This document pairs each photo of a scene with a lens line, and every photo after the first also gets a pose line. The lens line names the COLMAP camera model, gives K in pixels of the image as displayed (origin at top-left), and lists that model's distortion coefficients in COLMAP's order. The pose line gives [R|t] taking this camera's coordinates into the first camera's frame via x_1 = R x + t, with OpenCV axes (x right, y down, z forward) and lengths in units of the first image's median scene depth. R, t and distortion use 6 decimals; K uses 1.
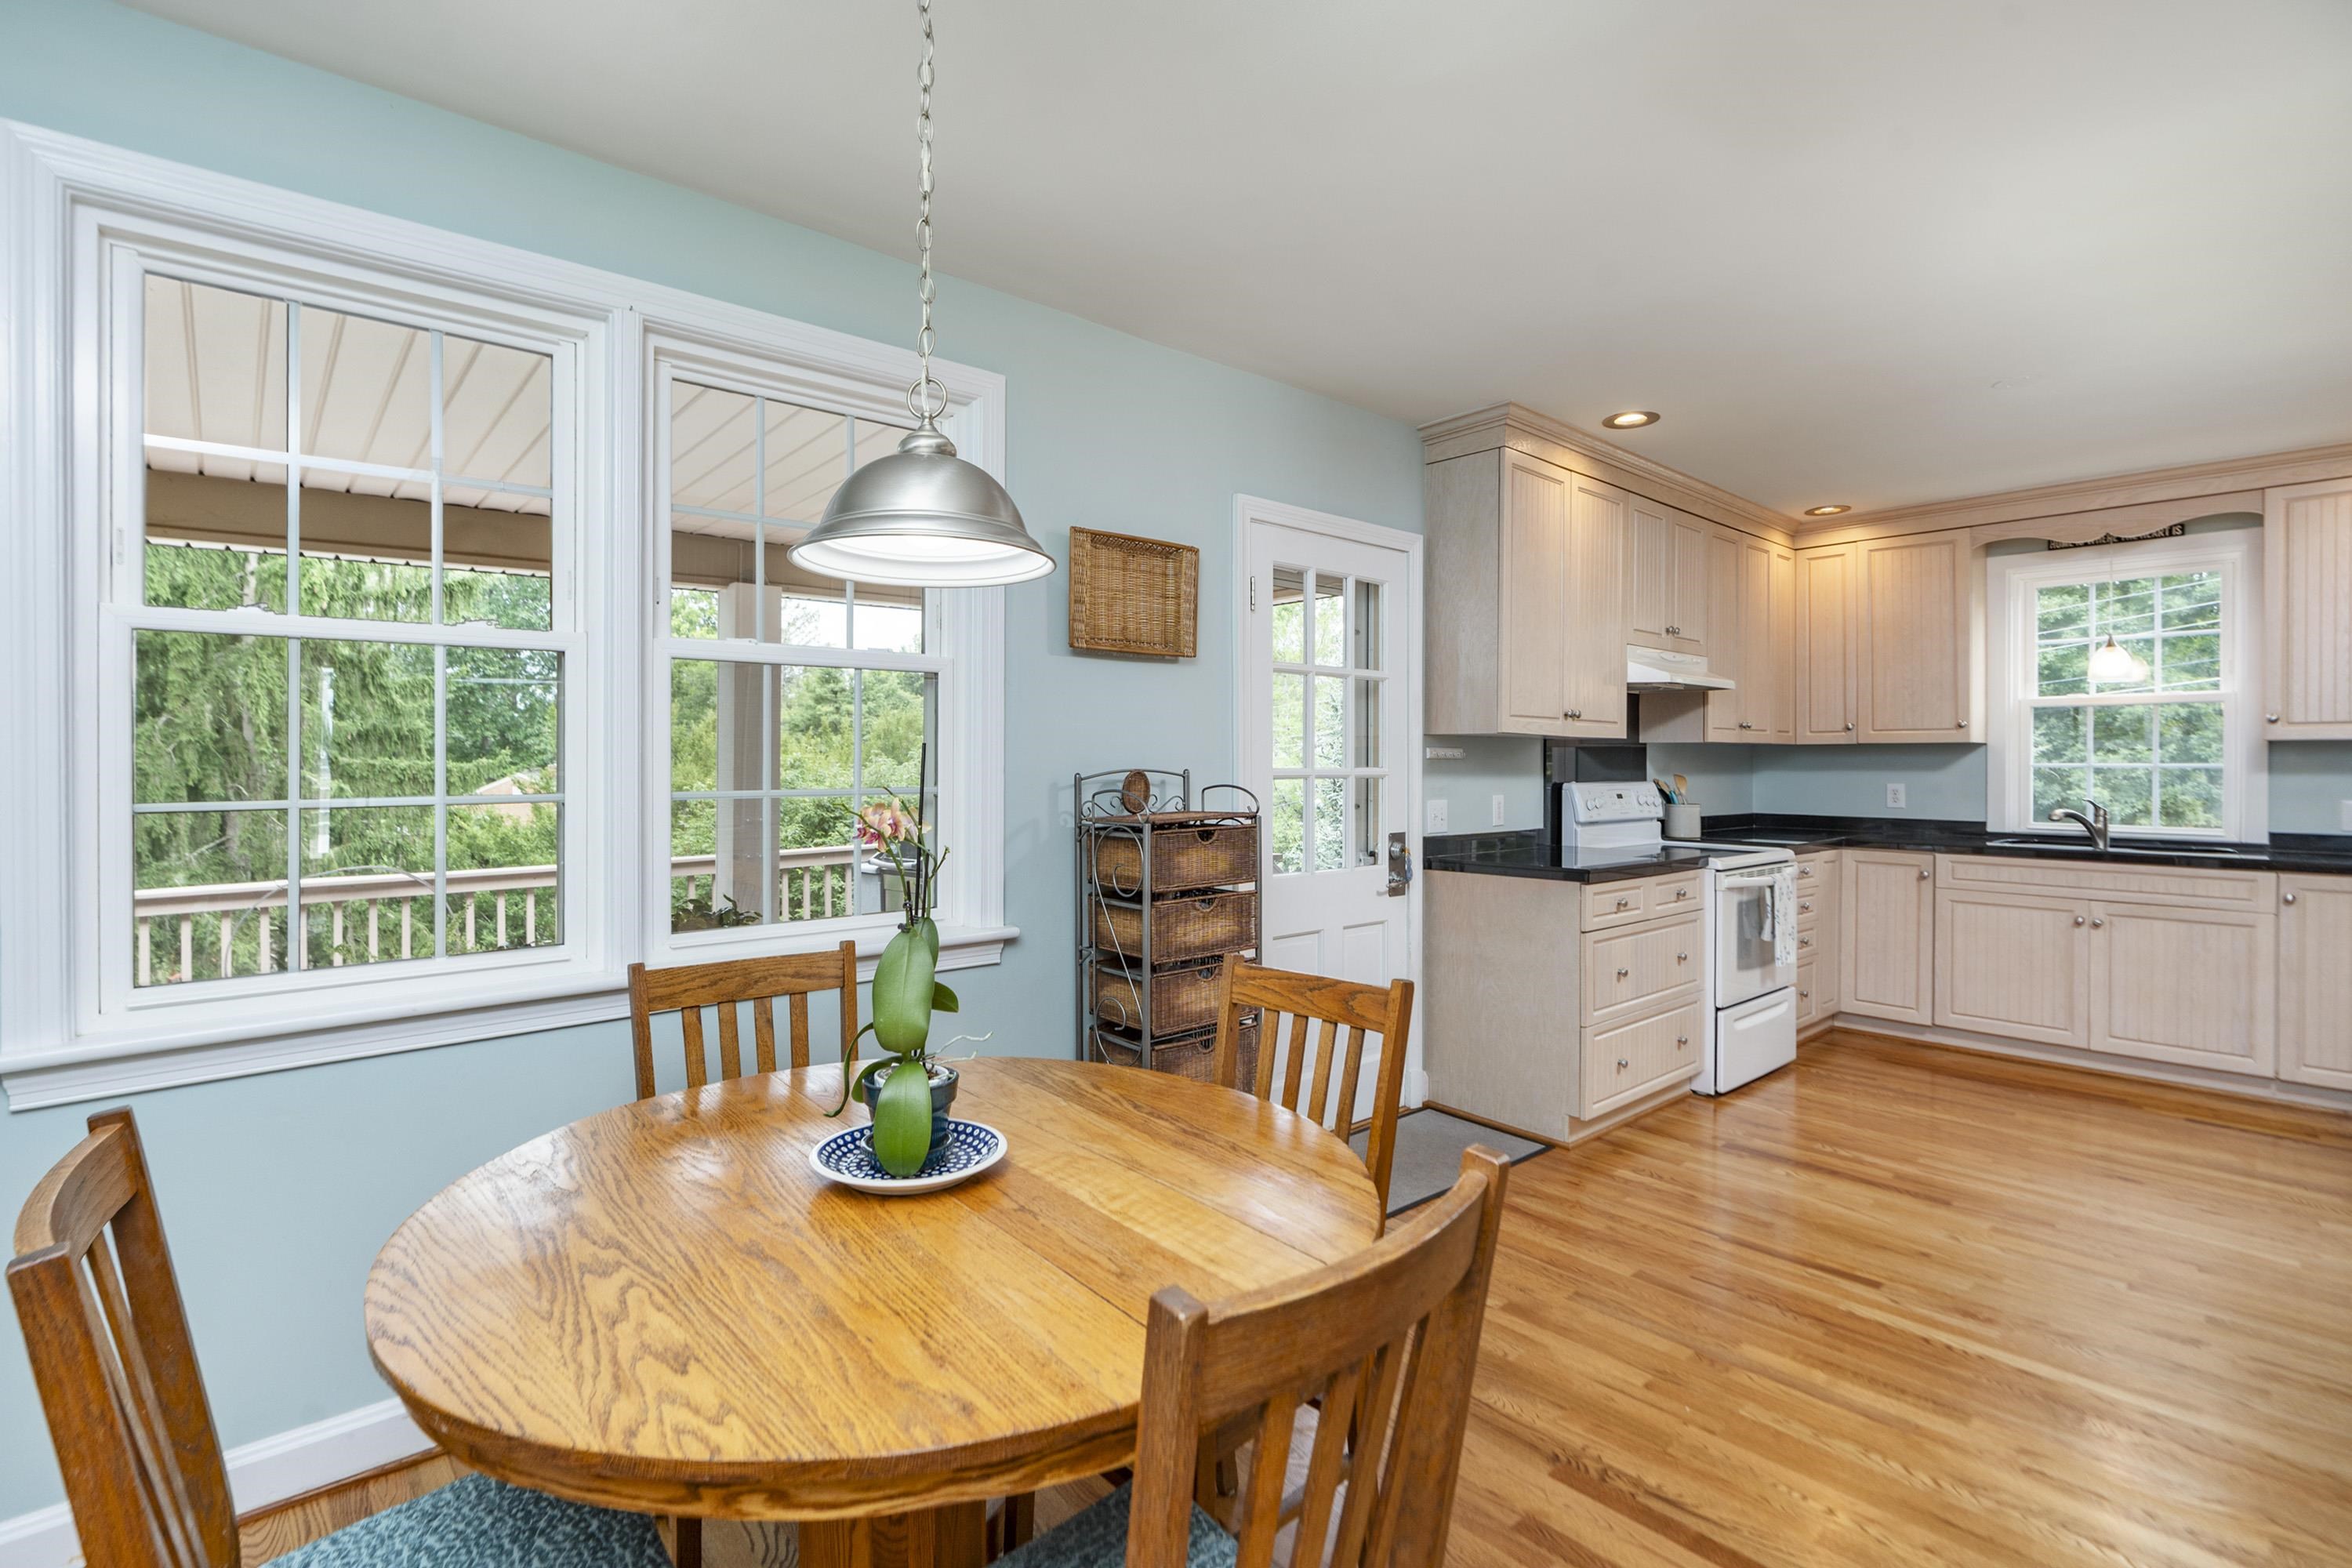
lens RADIAL K [[1108.8, 0, 1160.5], [0, 1108.8, 764.5], [0, 0, 1]] dist [0.005959, 0.002500]
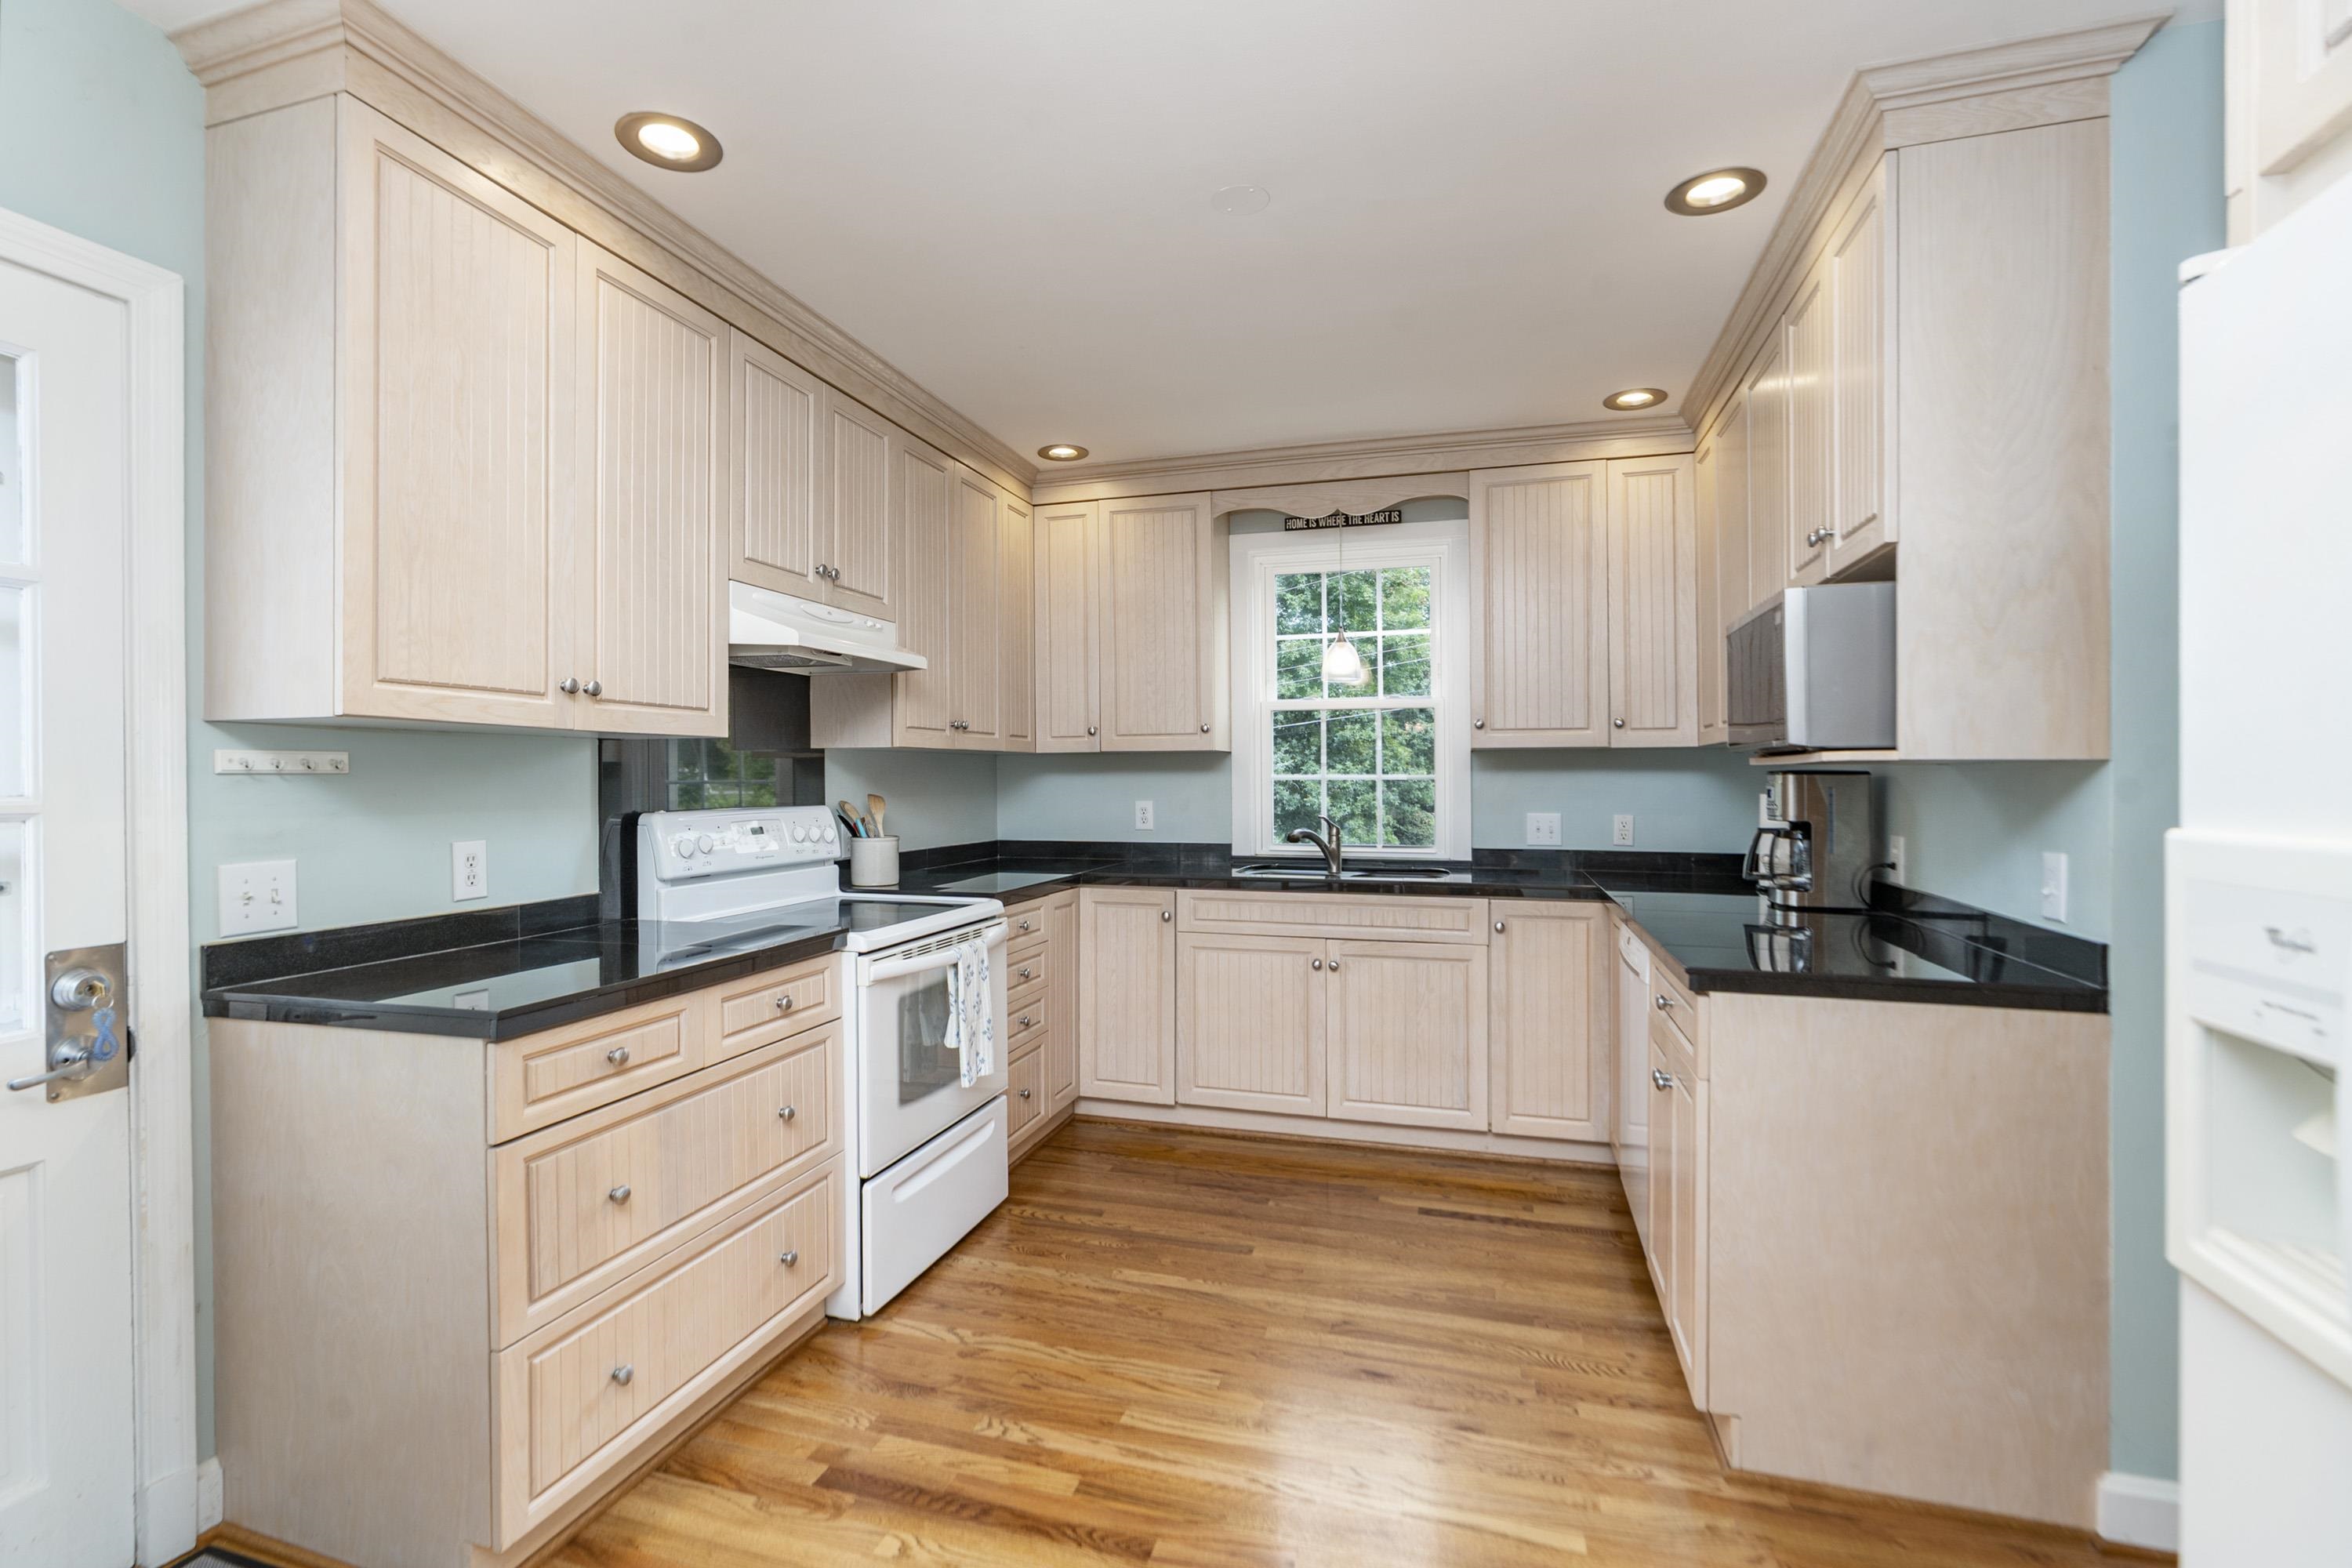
lens RADIAL K [[1108.8, 0, 1147.7], [0, 1108.8, 772.5], [0, 0, 1]] dist [0.005959, 0.002500]
pose [[0.856081, -0.004148, 0.516825, 0.287746], [0.007810, 0.999957, -0.004911, 0.000131], [-0.516783, 0.008240, 0.856077, 0.353622]]
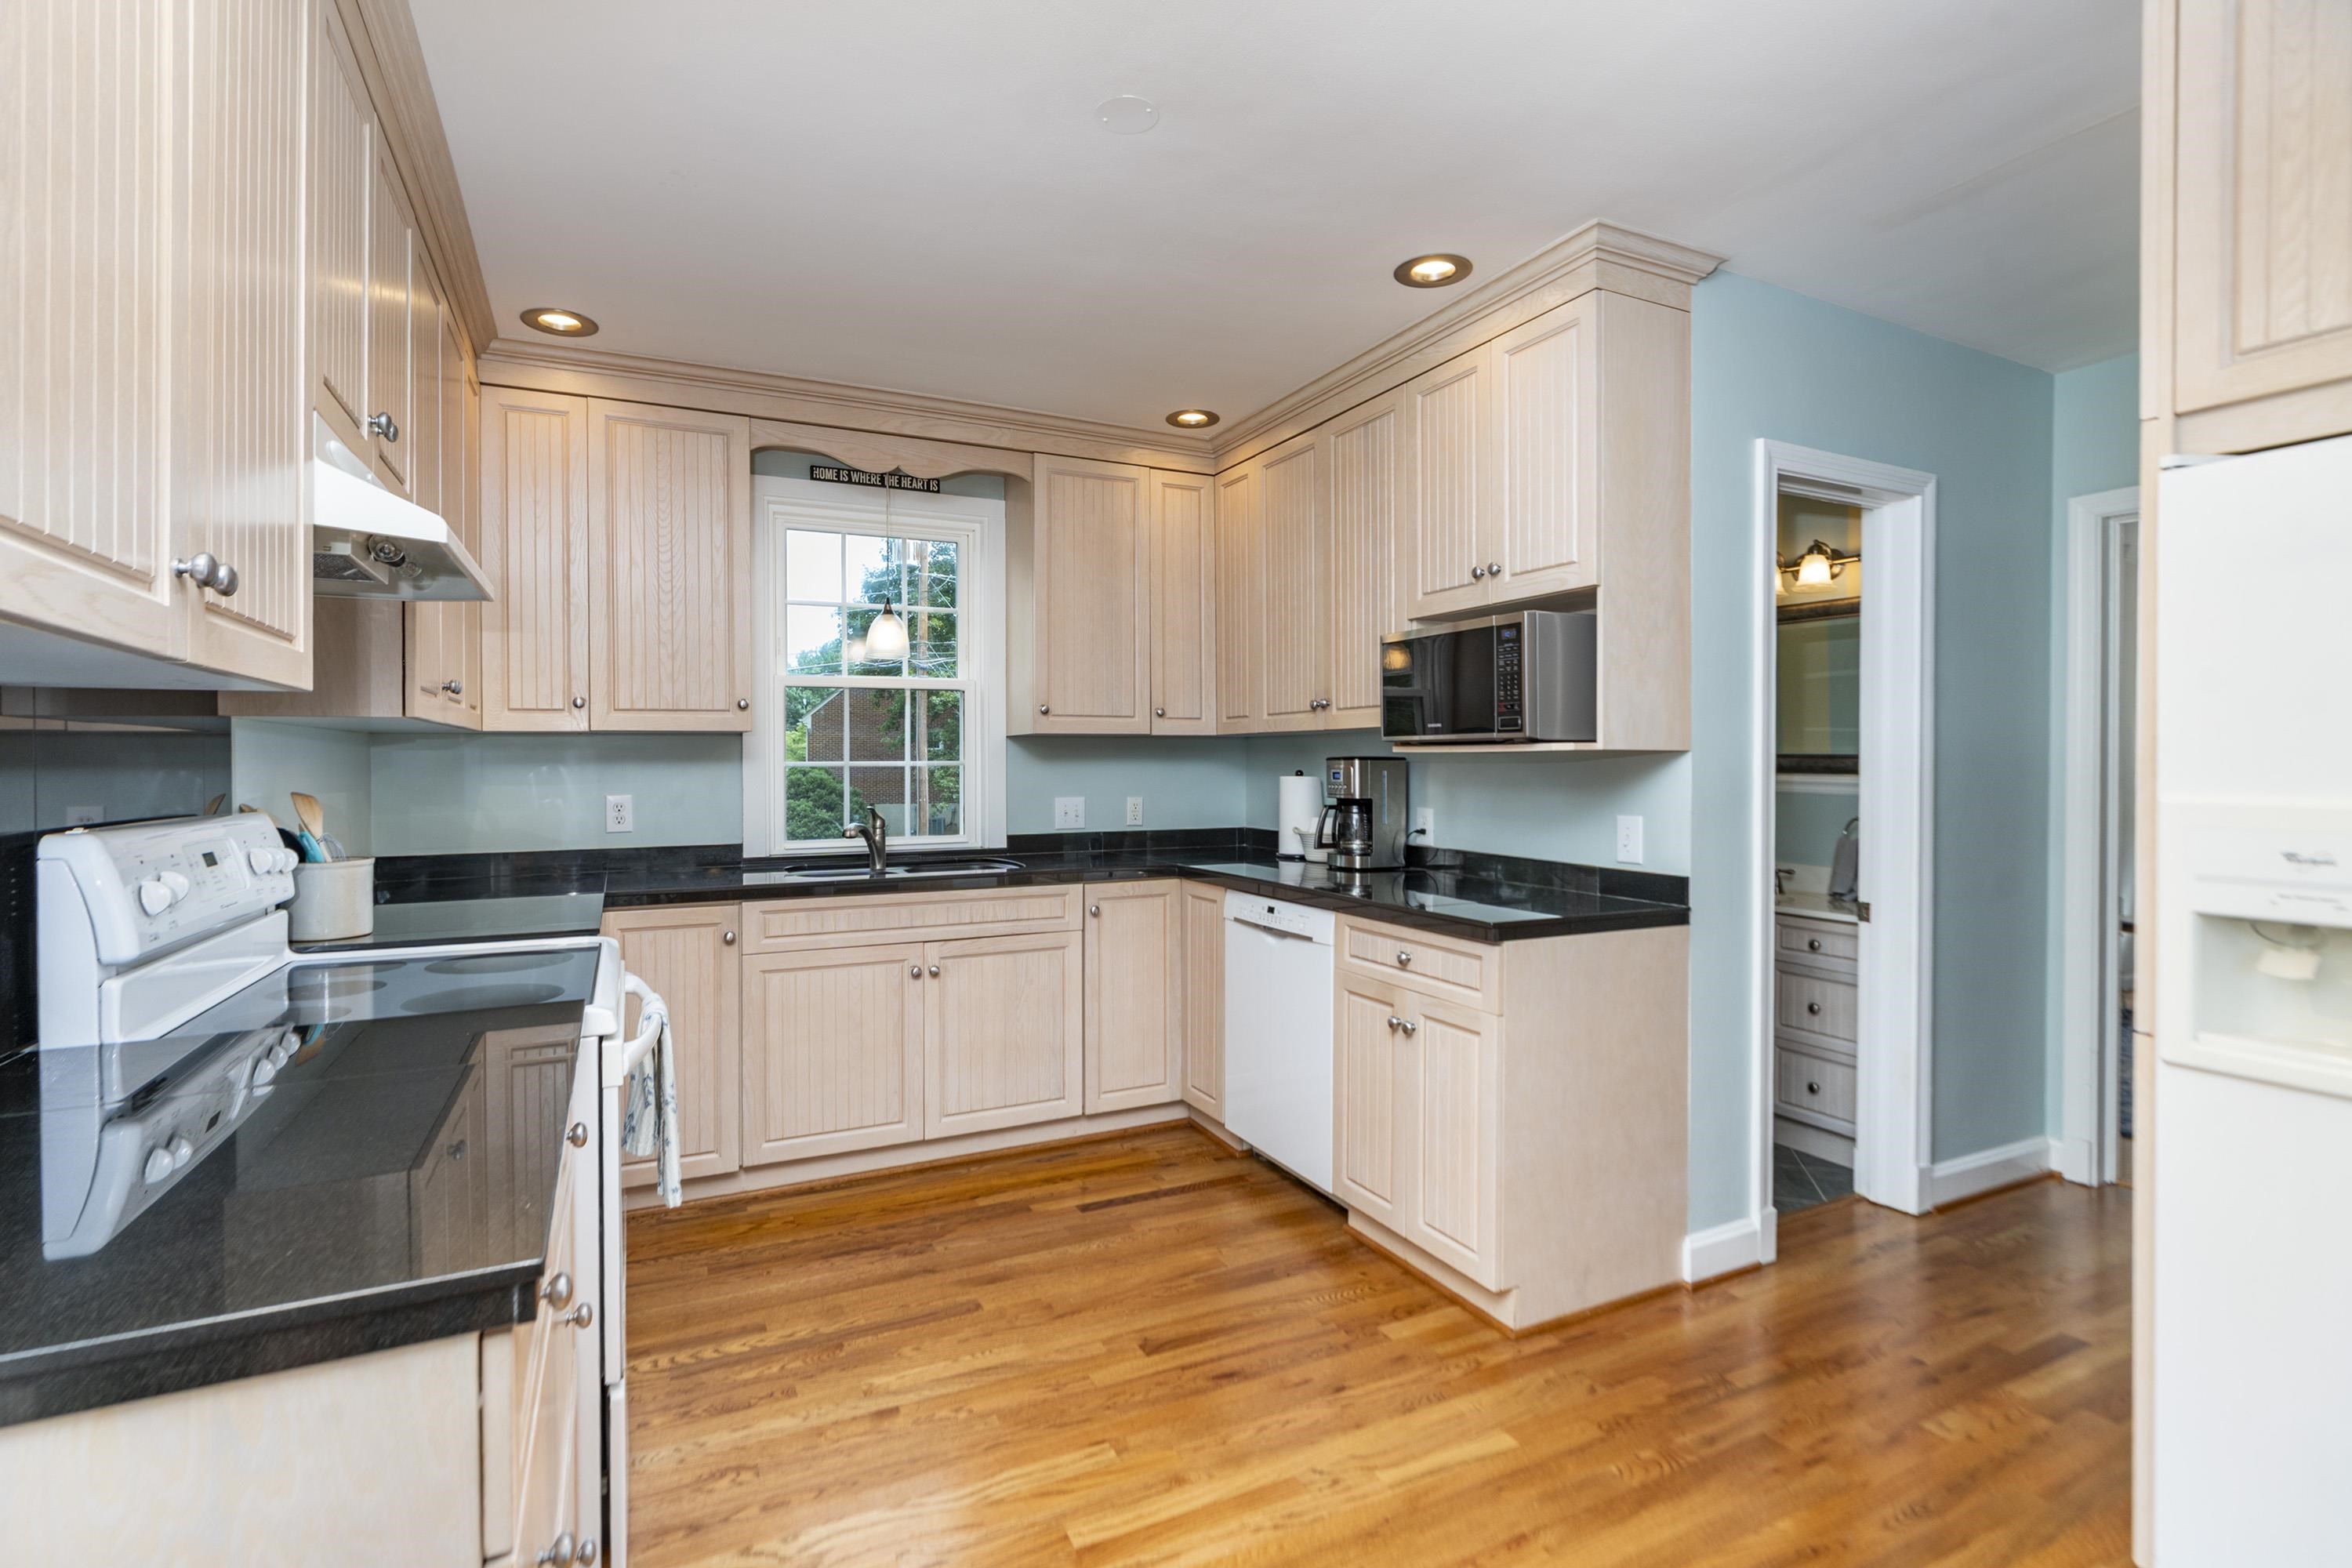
lens RADIAL K [[1108.8, 0, 1191.1], [0, 1108.8, 758.5], [0, 0, 1]] dist [0.005959, 0.002500]
pose [[0.264192, -0.004929, 0.964458, 0.155986], [0.008084, 0.999963, 0.002896, -0.003626], [-0.964436, 0.007031, 0.264222, 0.621380]]
